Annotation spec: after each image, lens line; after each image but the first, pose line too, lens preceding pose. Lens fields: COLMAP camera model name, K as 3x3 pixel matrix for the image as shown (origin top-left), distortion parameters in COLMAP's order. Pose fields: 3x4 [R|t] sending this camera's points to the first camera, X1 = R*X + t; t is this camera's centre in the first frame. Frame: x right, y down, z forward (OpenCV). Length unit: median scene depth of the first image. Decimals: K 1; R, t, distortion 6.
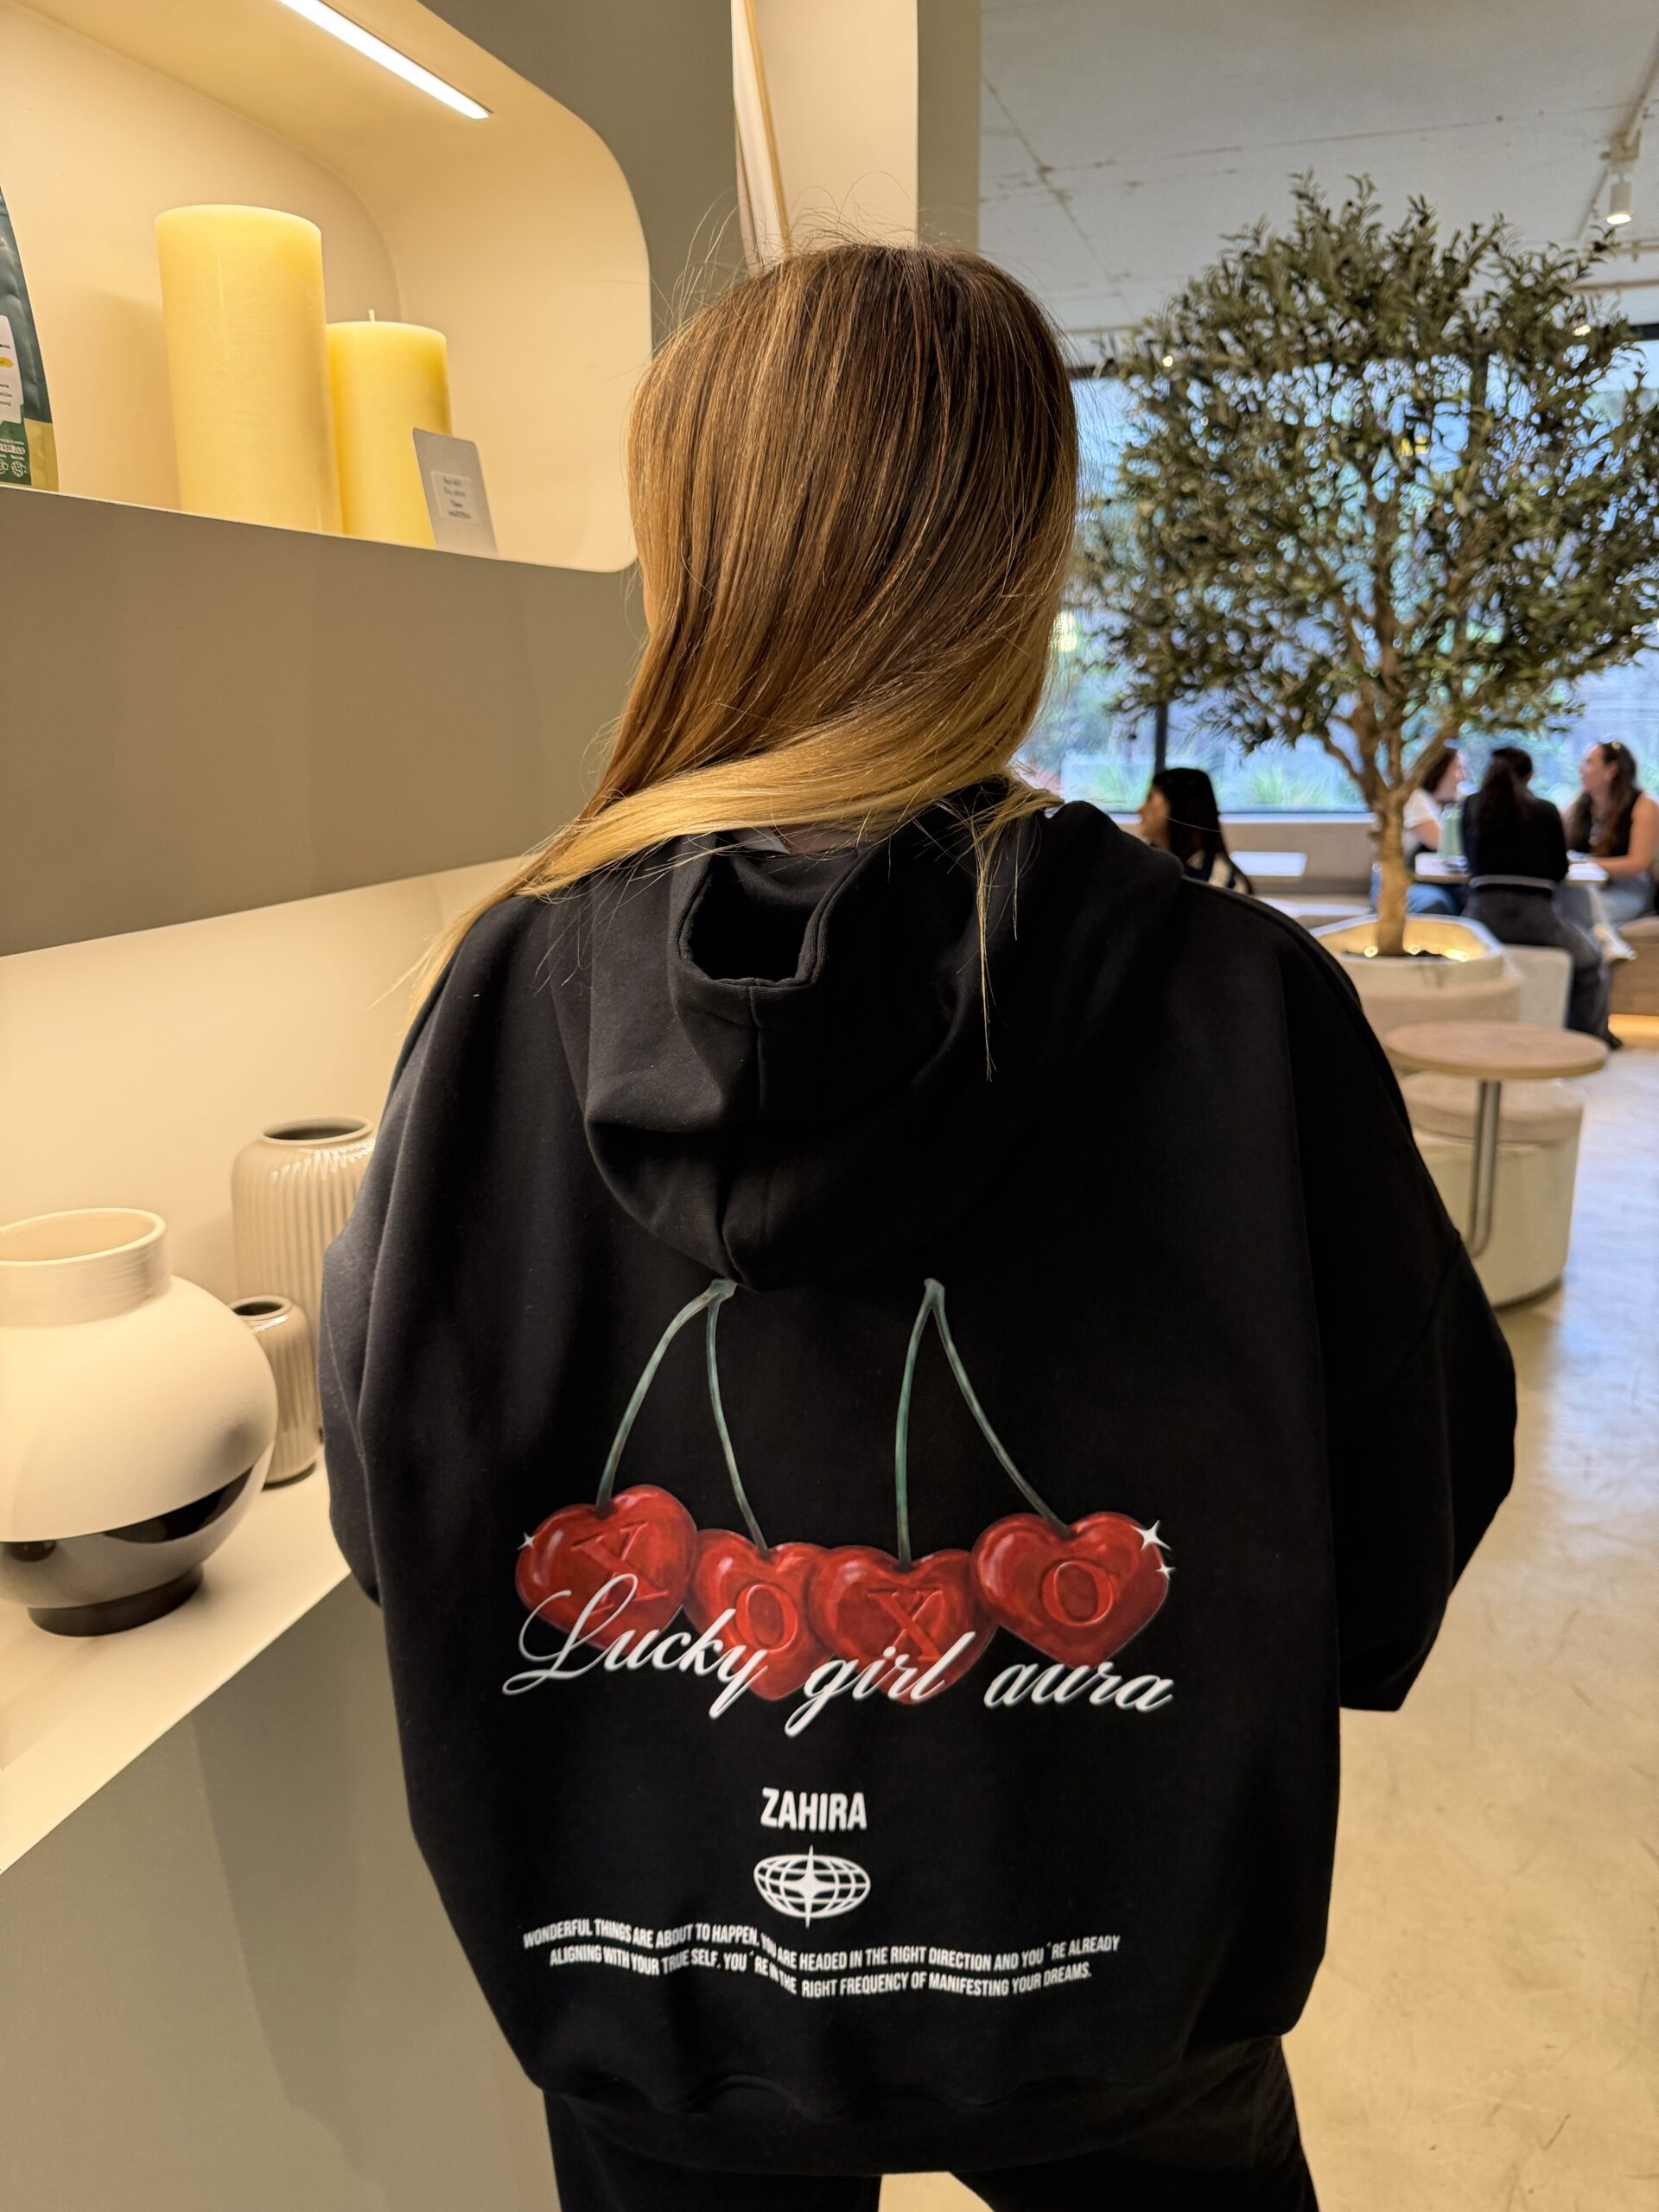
lens RADIAL K [[1613.8, 0, 824.3], [0, 1613.8, 1068.7], [0, 0, 1]] dist [0.003764, 0.001394]
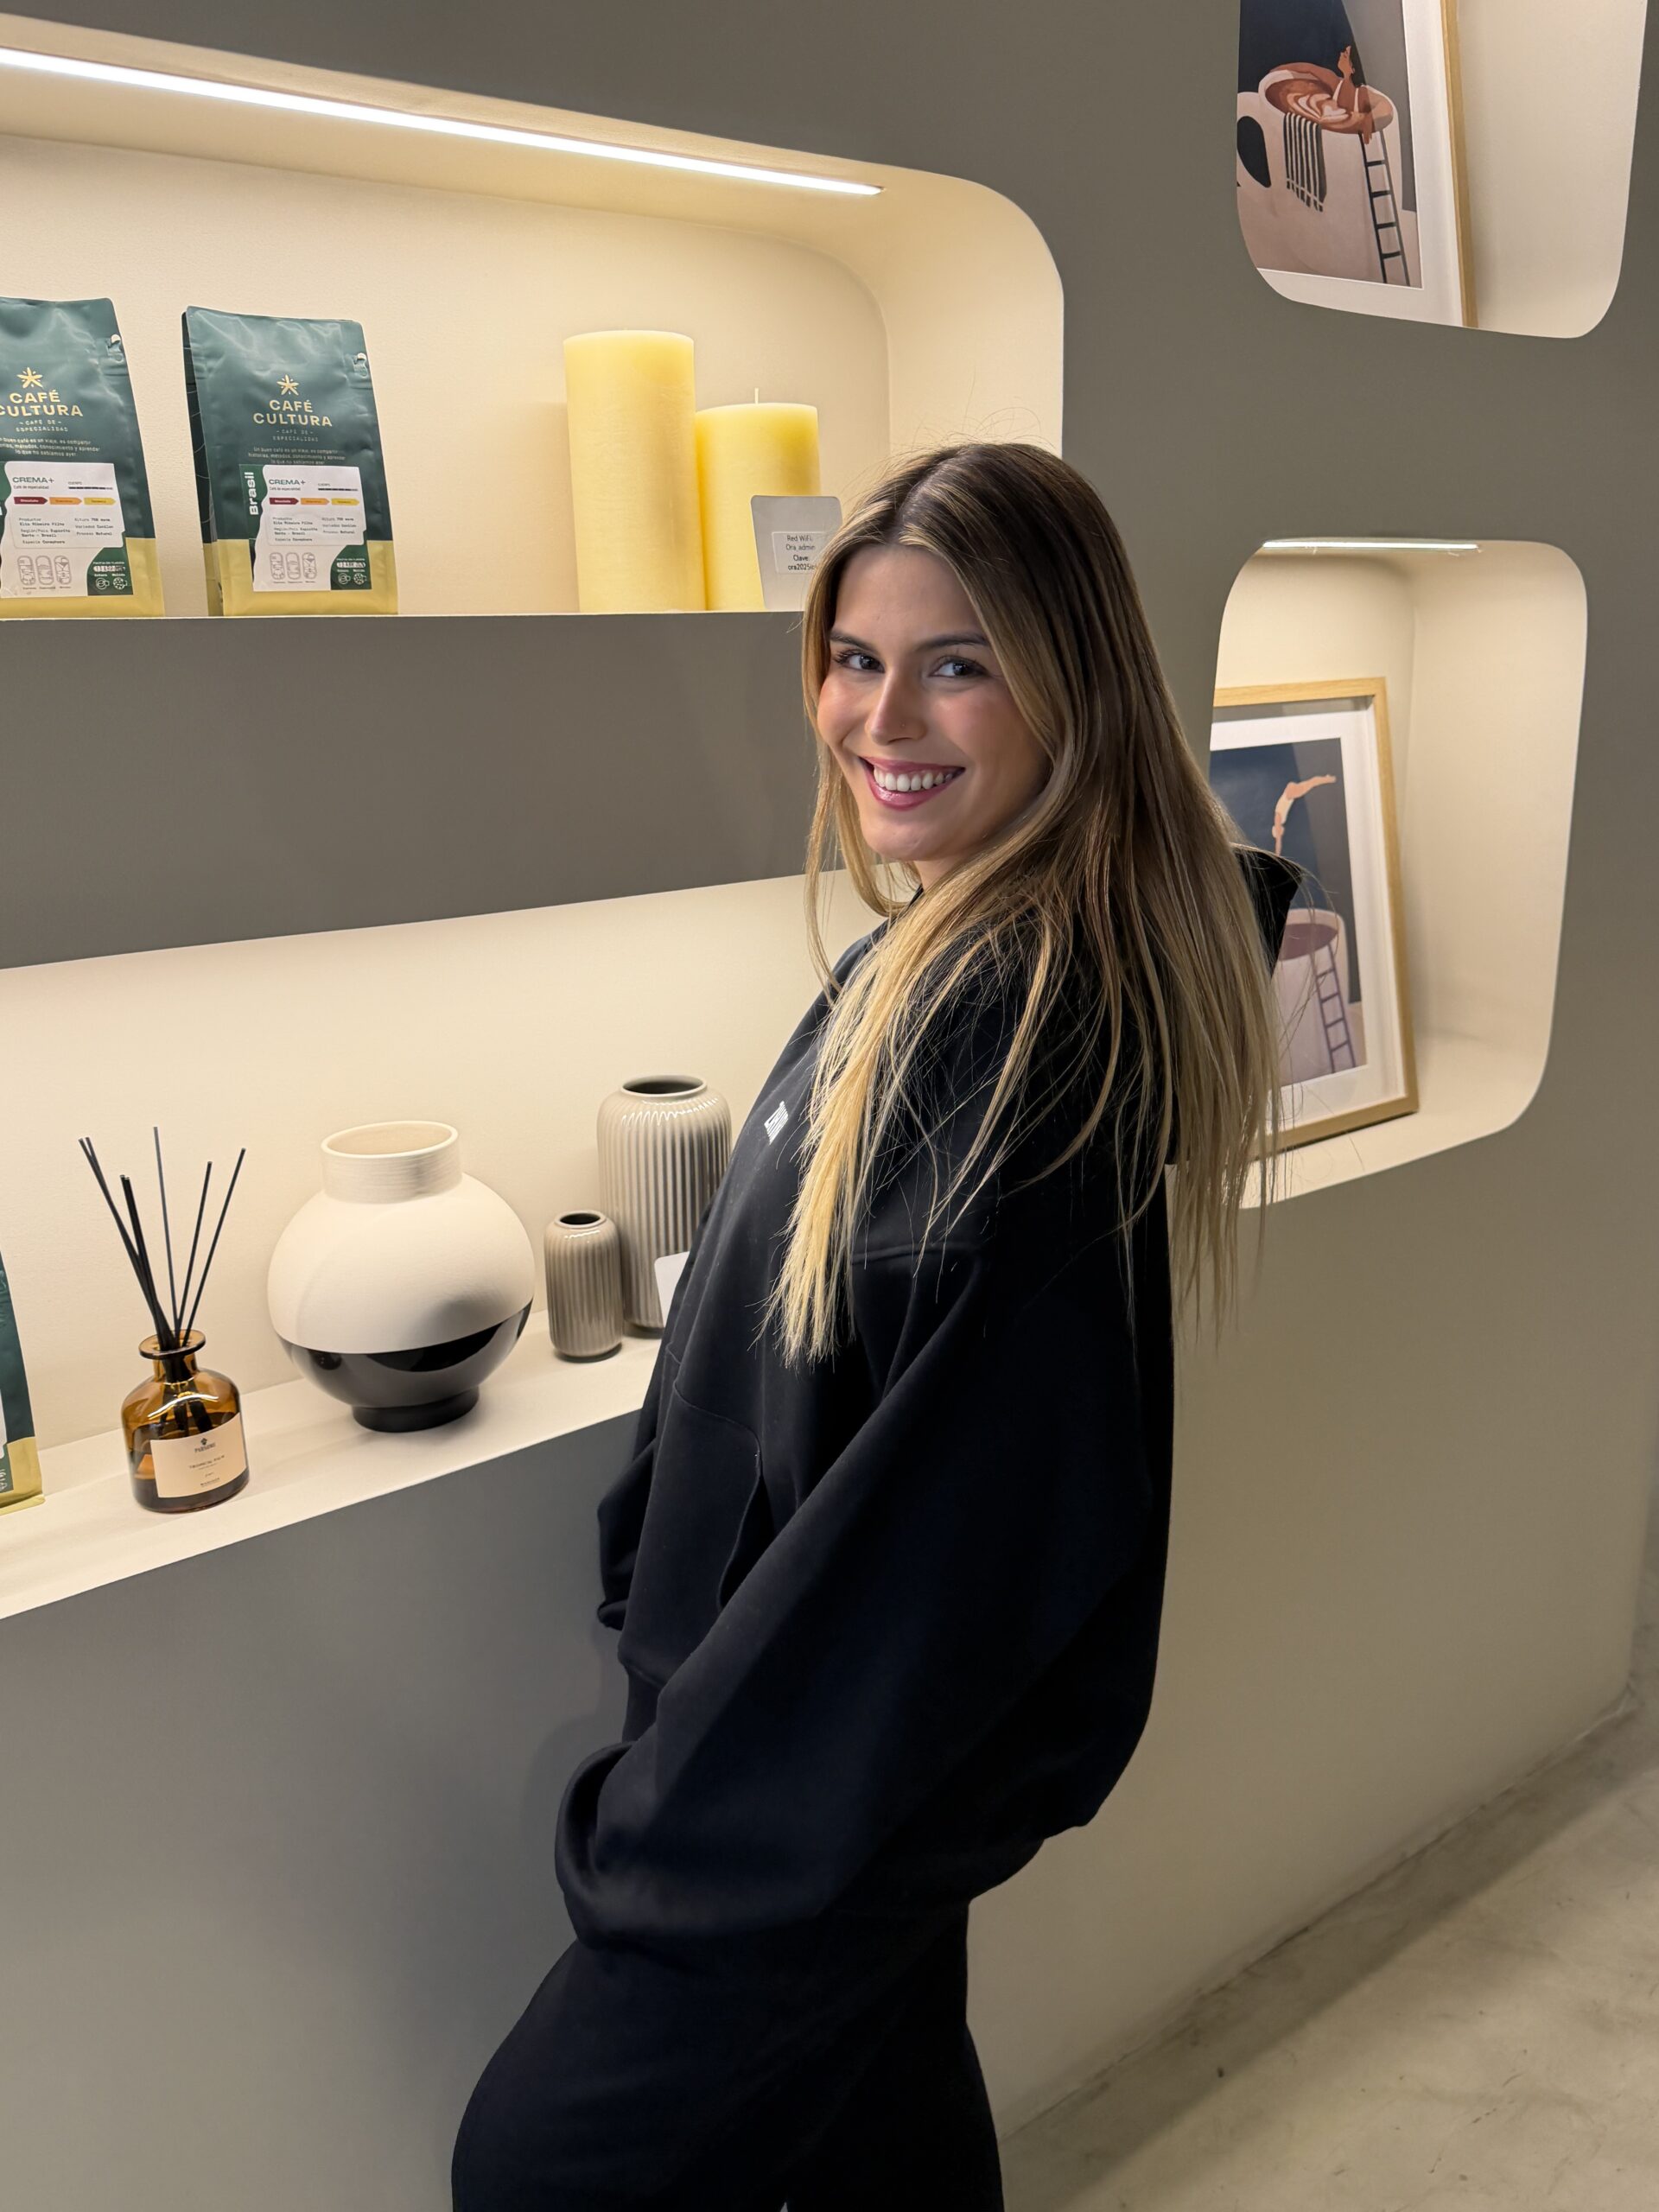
lens RADIAL K [[1634.2, 0, 798.2], [0, 1634.2, 1106.8], [0, 0, 1]] dist [0.003824, -0.009217]
pose [[0.796157, 0.147197, -0.586912, 0.133284], [-0.112890, 0.989063, 0.094919, -0.019082], [0.594465, -0.009314, 0.804067, 0.015867]]
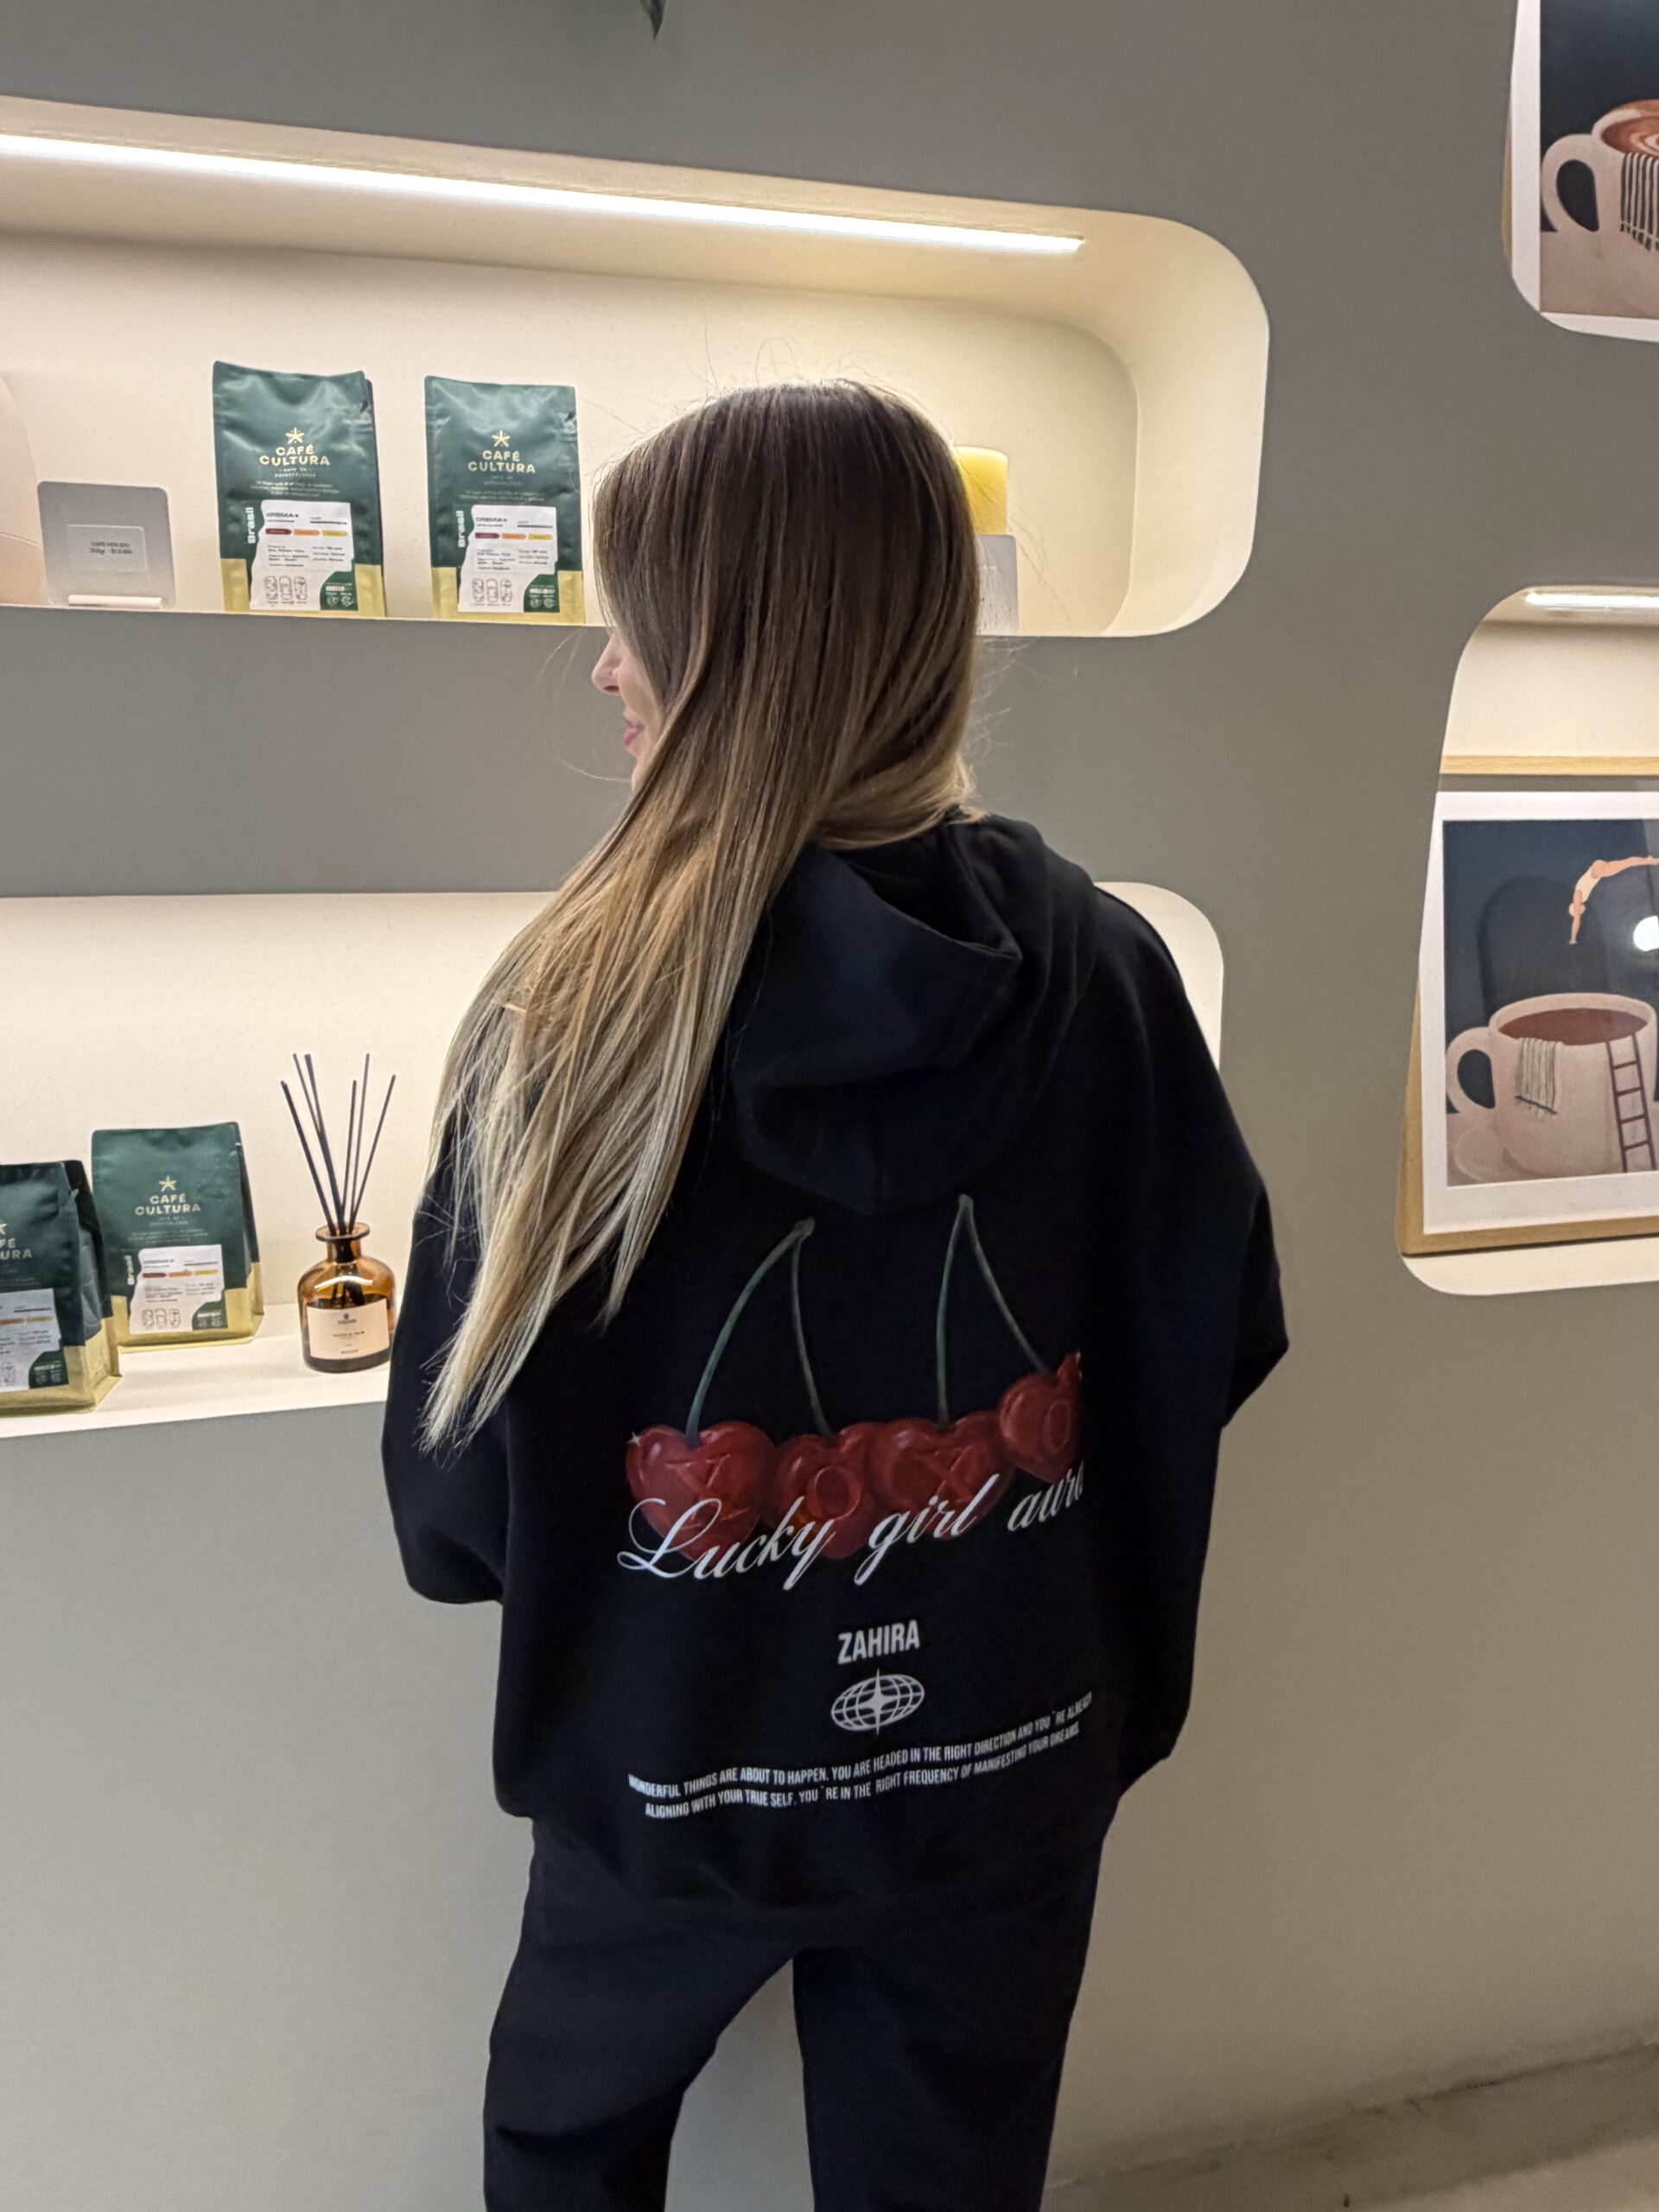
lens RADIAL K [[1320.6, 0, 819.6], [0, 1320.6, 1082.3], [0, 0, 1]] dist [0.000541, -0.000113]
pose [[0.506184, 0.195889, -0.839884, 0.162526], [-0.201070, 0.973830, 0.105949, -0.019089], [0.838659, 0.115246, 0.532325, 0.110160]]
